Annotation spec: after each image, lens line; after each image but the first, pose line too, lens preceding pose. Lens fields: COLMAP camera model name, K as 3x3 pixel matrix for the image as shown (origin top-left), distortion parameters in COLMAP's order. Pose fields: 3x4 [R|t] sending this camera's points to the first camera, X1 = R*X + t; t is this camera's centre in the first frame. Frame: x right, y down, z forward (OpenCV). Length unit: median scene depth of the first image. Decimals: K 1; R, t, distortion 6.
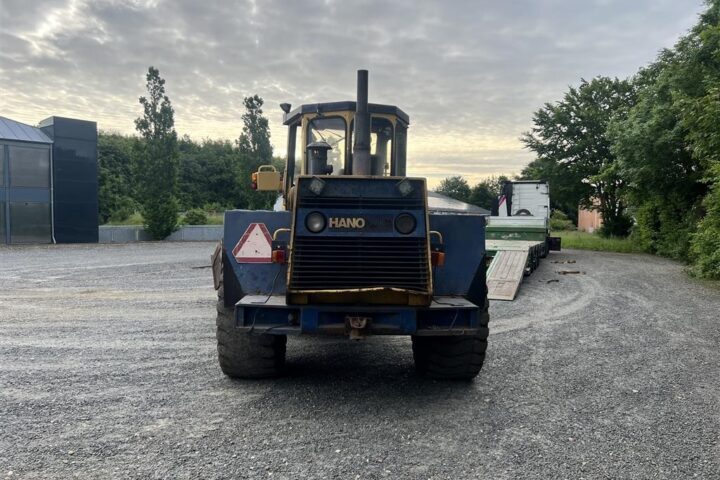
lens RADIAL K [[545.0, 0, 358.8], [0, 545.0, 242.7], [0, 0, 1]] dist [0.034772, -0.043710]
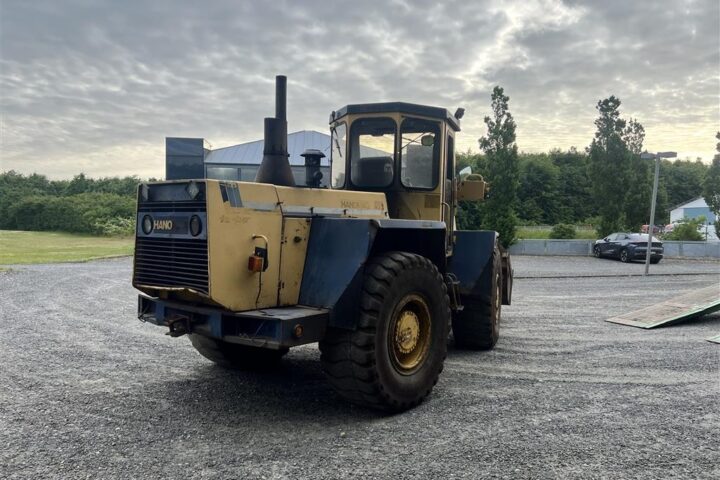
lens RADIAL K [[545.0, 0, 355.8], [0, 545.0, 241.0], [0, 0, 1]] dist [0.034772, -0.043710]
pose [[0.741895, 0.013727, -0.670375, 0.110300], [-0.033958, 0.999277, -0.017120, 0.000131], [0.669655, 0.035466, 0.741825, 0.049824]]
